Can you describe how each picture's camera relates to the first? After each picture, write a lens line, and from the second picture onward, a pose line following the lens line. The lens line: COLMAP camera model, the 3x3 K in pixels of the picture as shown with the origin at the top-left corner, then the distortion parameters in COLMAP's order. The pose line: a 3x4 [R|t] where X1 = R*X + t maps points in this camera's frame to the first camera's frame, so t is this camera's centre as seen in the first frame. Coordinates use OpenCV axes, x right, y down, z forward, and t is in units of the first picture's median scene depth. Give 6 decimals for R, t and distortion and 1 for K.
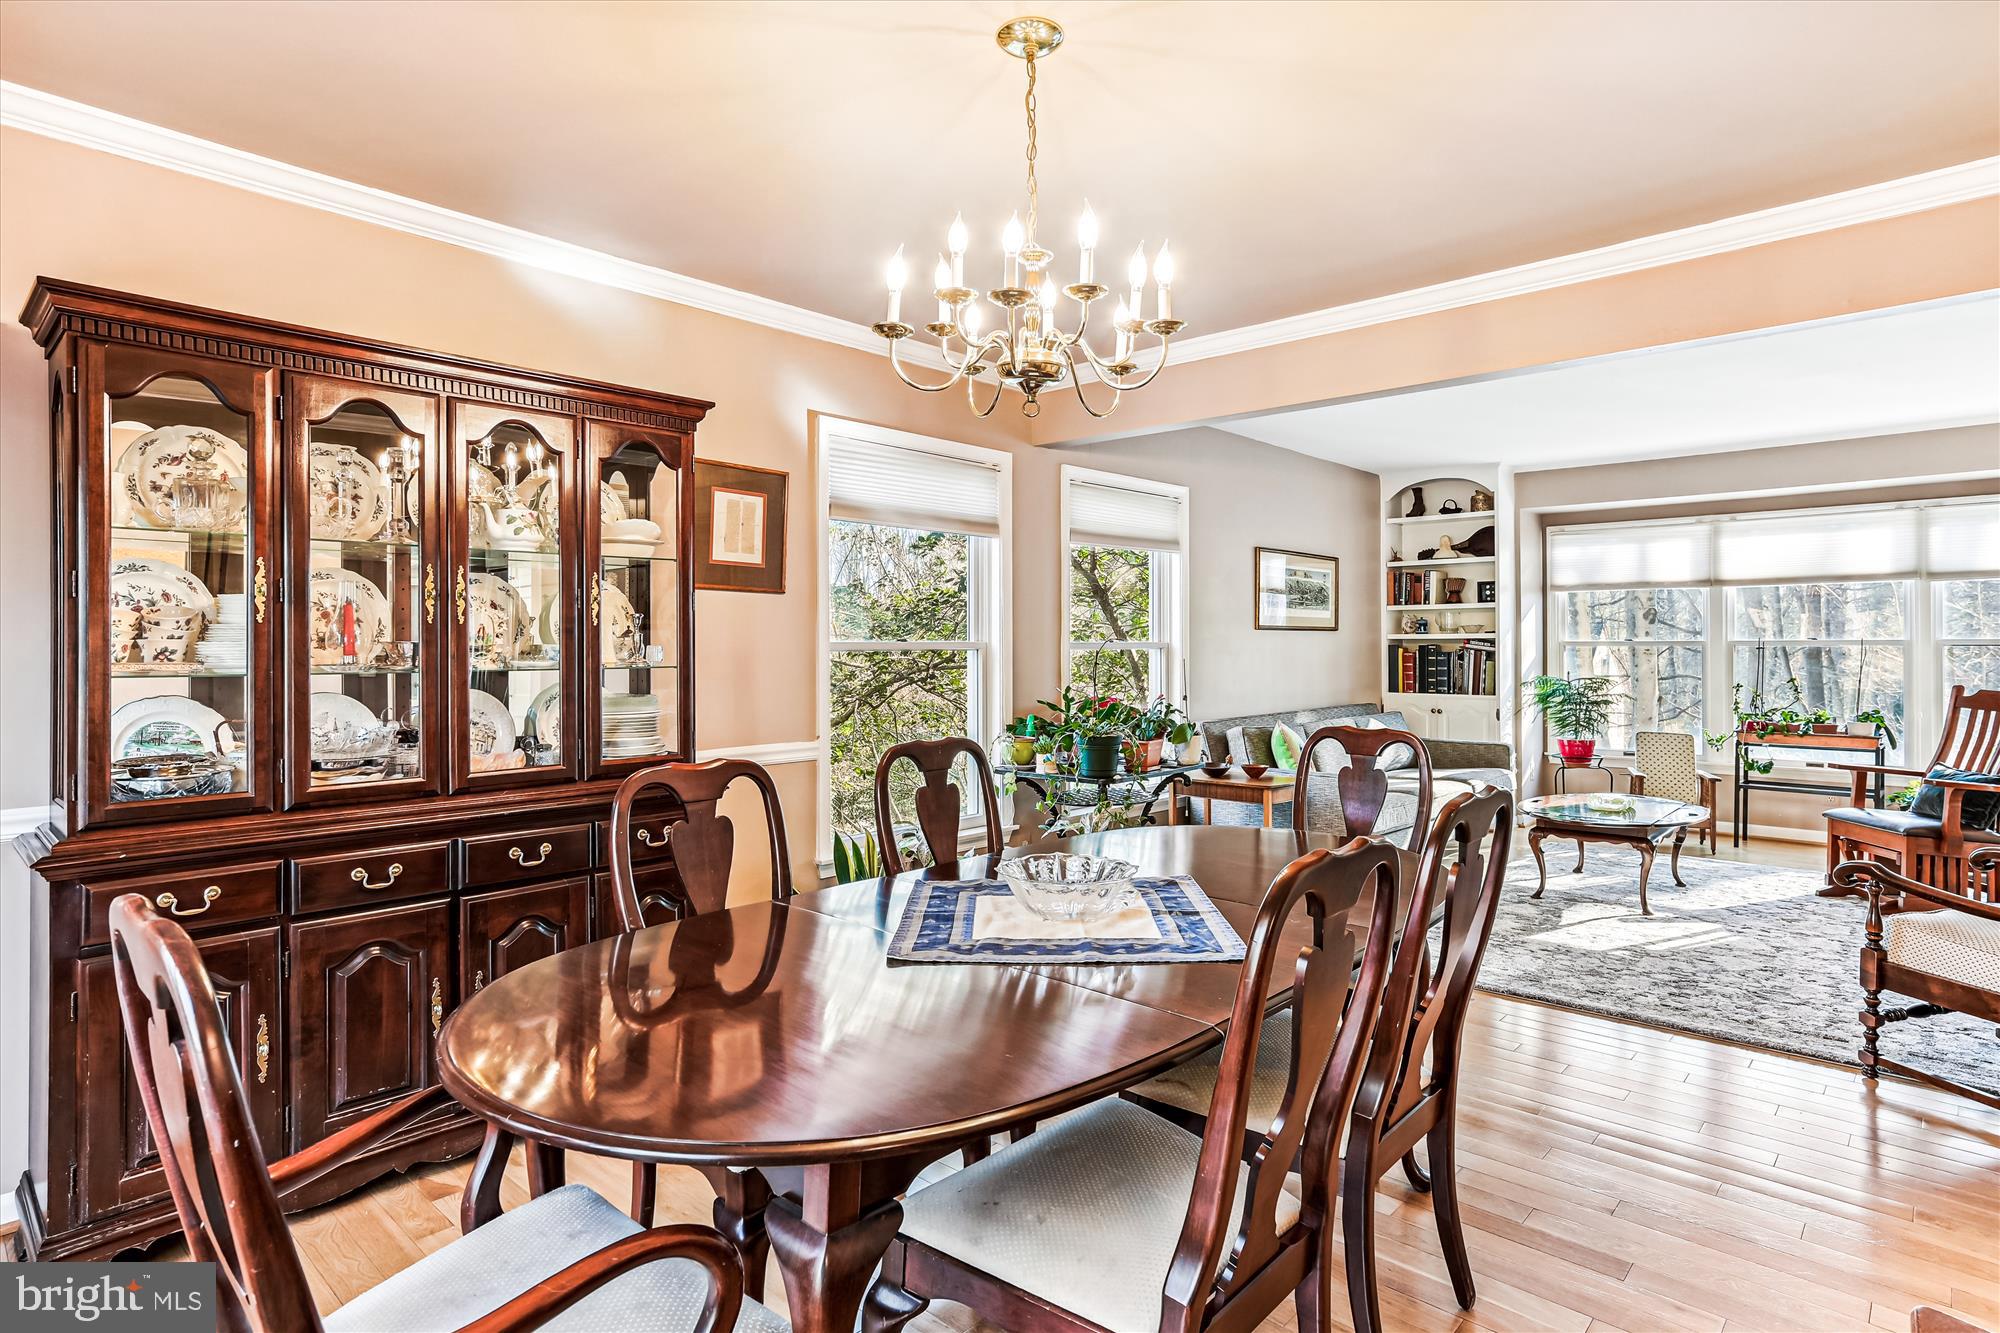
lens RADIAL K [[1035.0, 0, 999.6], [0, 1035.0, 653.7], [0, 0, 1]] dist [-0.020887, 0.013565]
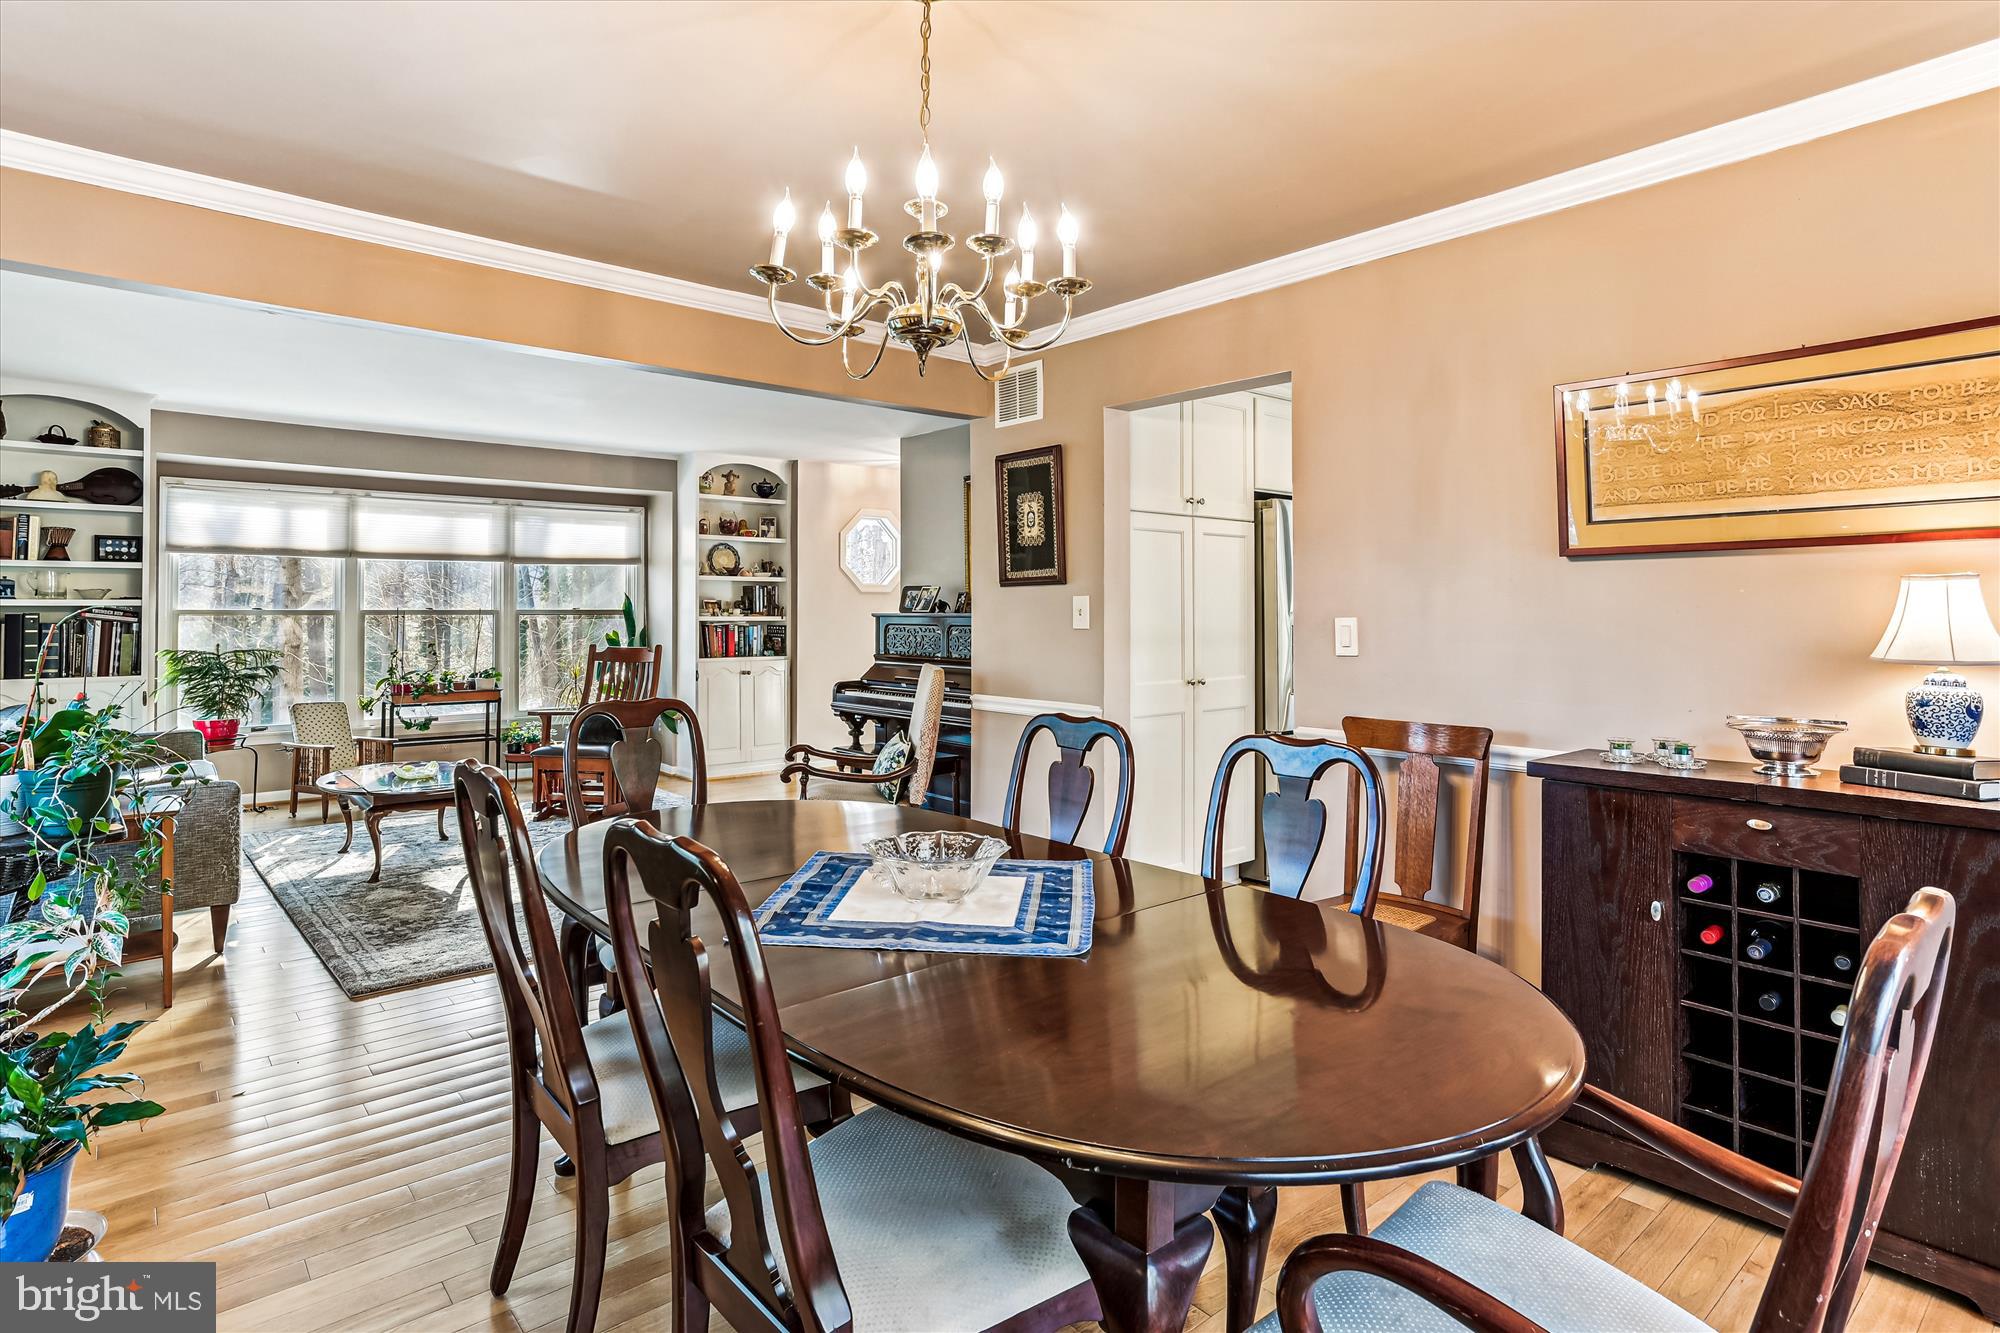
lens RADIAL K [[1035.0, 0, 981.1], [0, 1035.0, 605.3], [0, 0, 1]] dist [-0.020887, 0.013565]
pose [[0.125905, 0.008075, 0.992009, -0.245400], [0.007800, 0.999928, -0.009129, -0.002479], [-0.992012, 0.008887, 0.125833, 0.229117]]
